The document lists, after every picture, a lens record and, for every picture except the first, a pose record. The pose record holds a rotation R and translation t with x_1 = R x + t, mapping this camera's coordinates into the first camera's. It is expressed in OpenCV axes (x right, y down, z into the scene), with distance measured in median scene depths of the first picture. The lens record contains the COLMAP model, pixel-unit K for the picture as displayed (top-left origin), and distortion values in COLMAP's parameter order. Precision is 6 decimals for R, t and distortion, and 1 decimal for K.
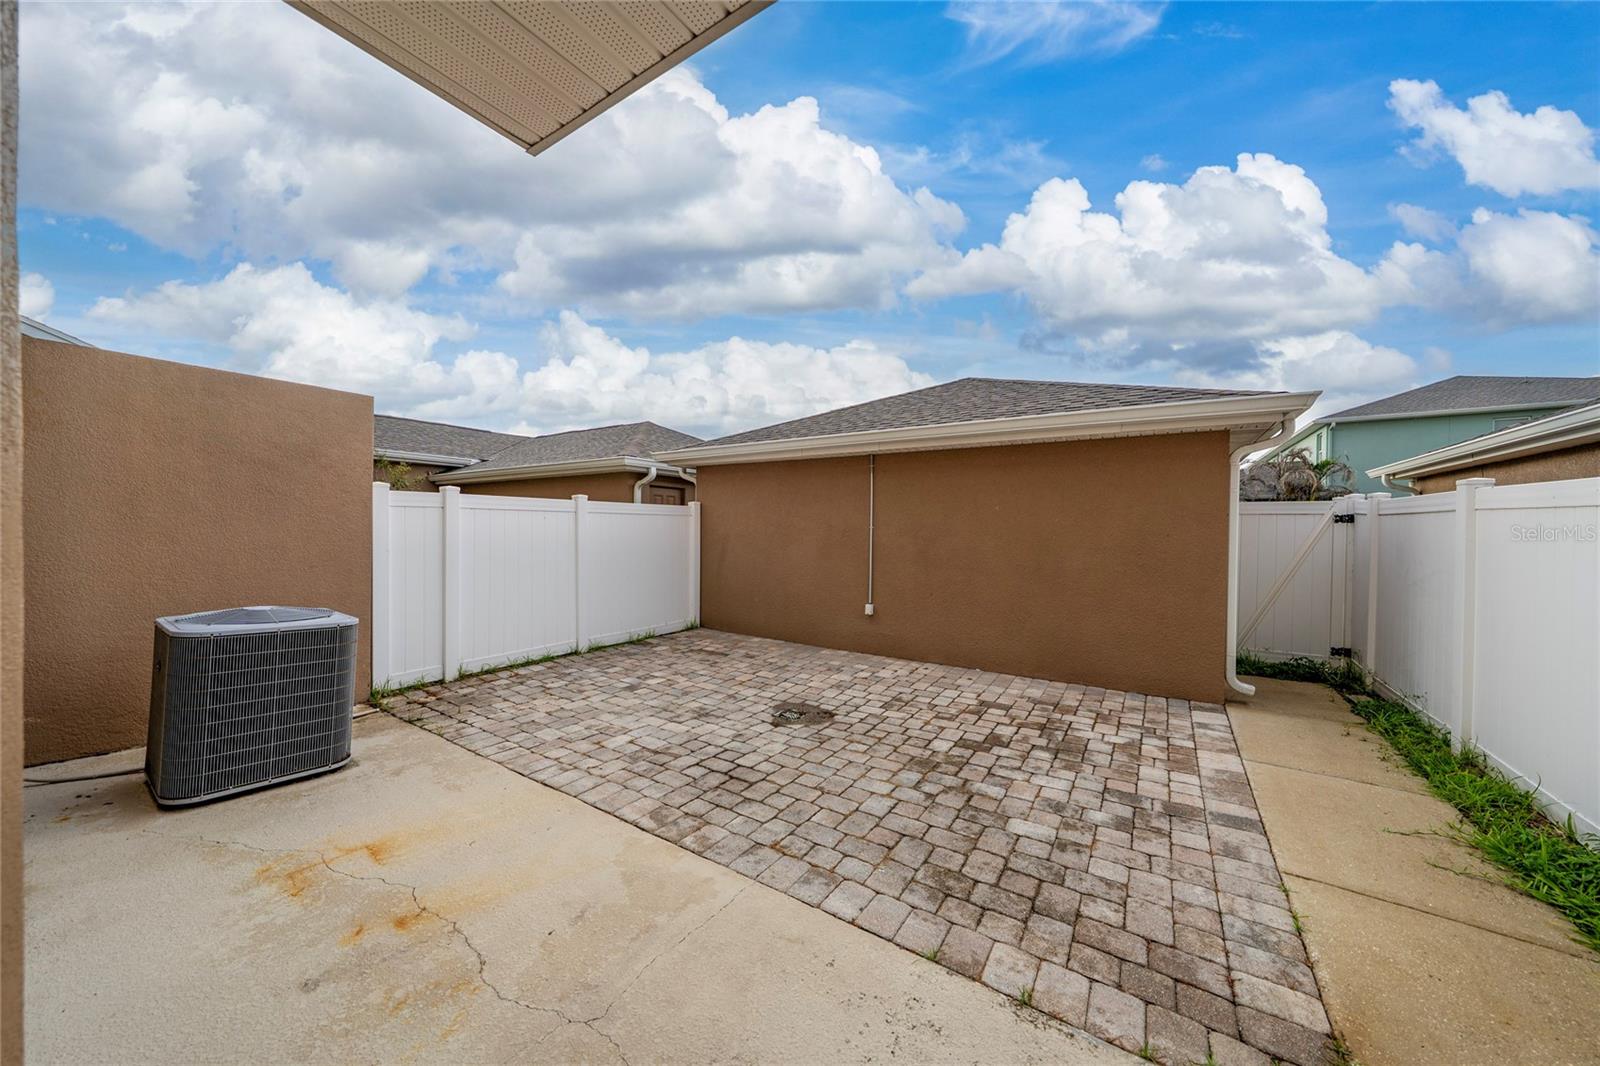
lens RADIAL K [[554.6, 0, 786.2], [0, 554.6, 533.4], [0, 0, 1]] dist [-0.002402, 0.000023]
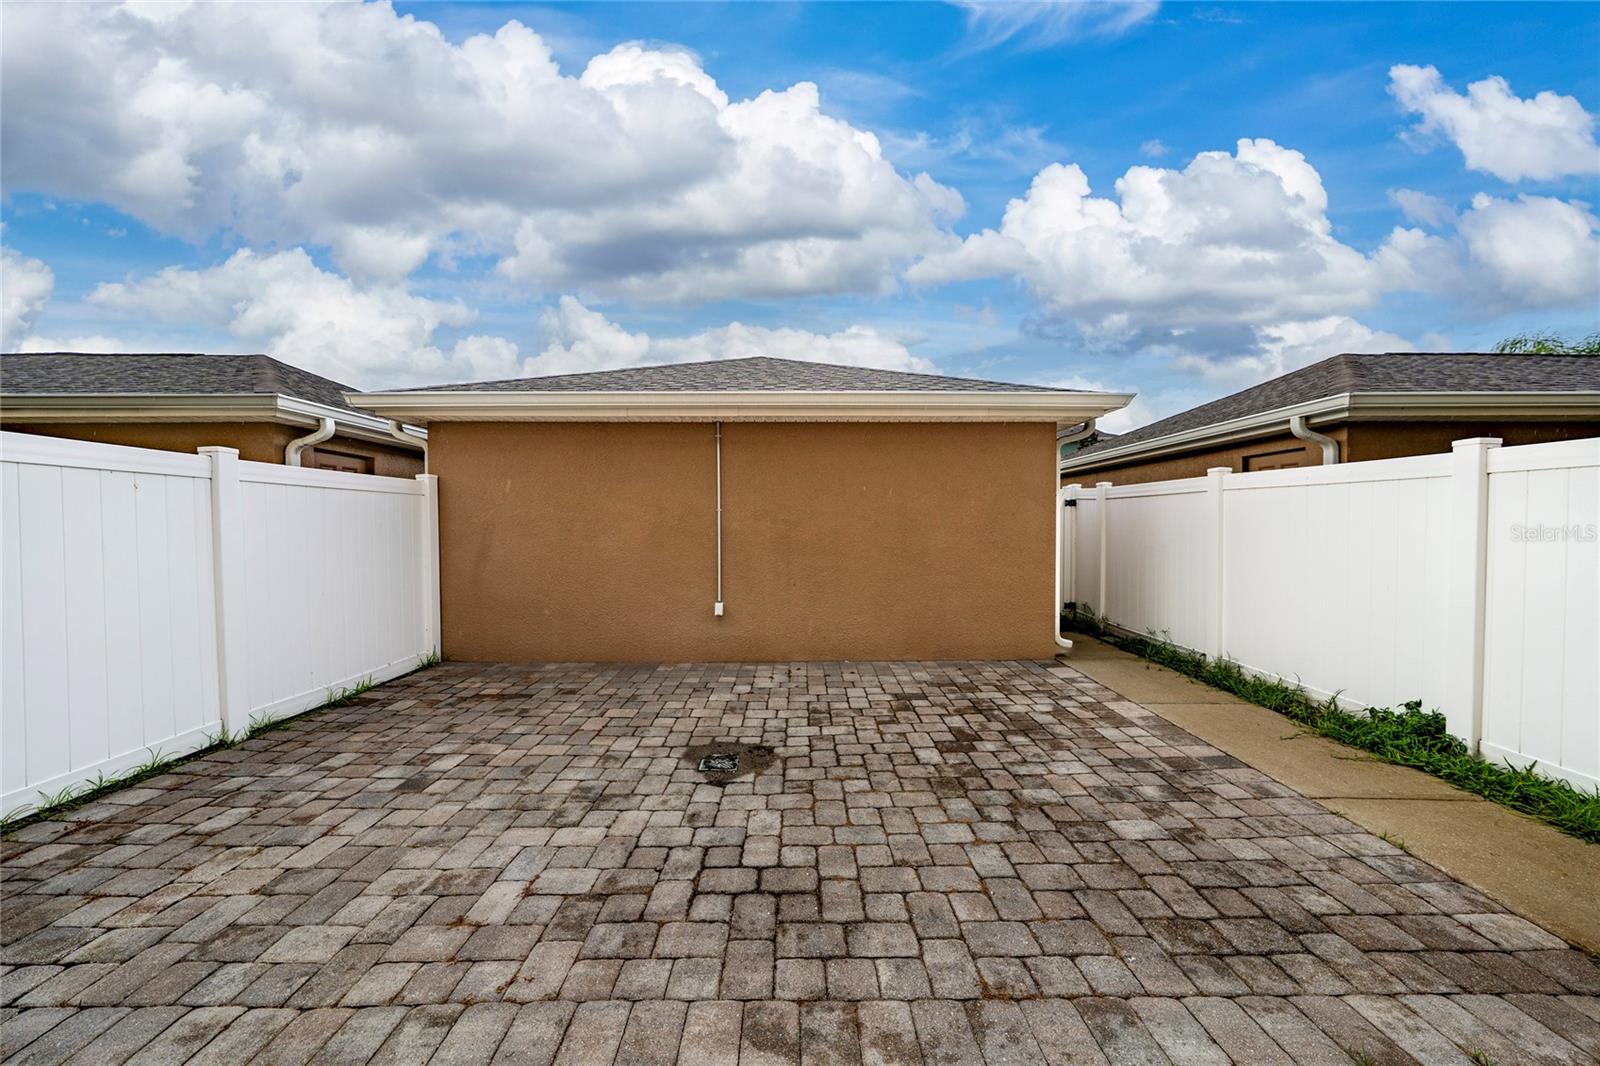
lens RADIAL K [[554.6, 0, 794.2], [0, 554.6, 527.7], [0, 0, 1]] dist [-0.002402, 0.000023]
pose [[0.824378, -0.014388, 0.565857, -0.347751], [0.017870, 0.999840, -0.000612, 0.029020], [-0.565758, 0.010617, 0.824503, 0.394238]]
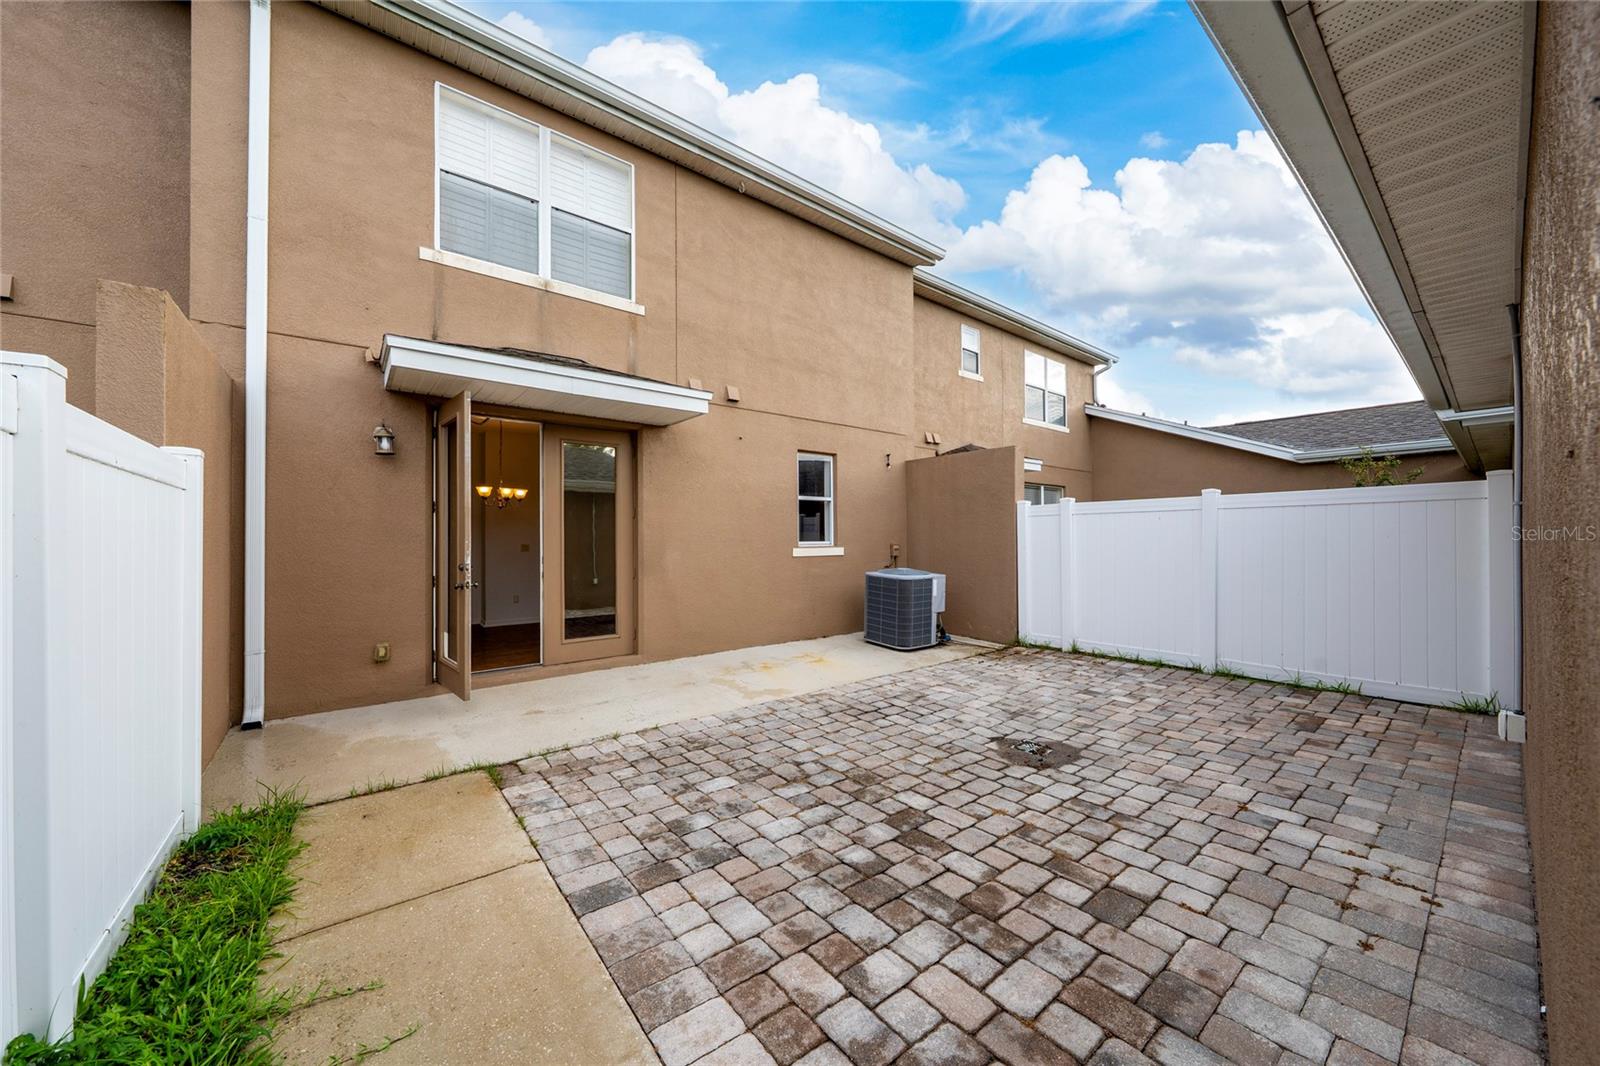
lens RADIAL K [[554.6, 0, 796.7], [0, 554.6, 537.4], [0, 0, 1]] dist [-0.002402, 0.000023]
pose [[-0.309510, -0.011306, -0.950829, 1.004073], [-0.009545, 0.999916, -0.008783, 0.029137], [0.950848, 0.006357, -0.309592, 1.026831]]
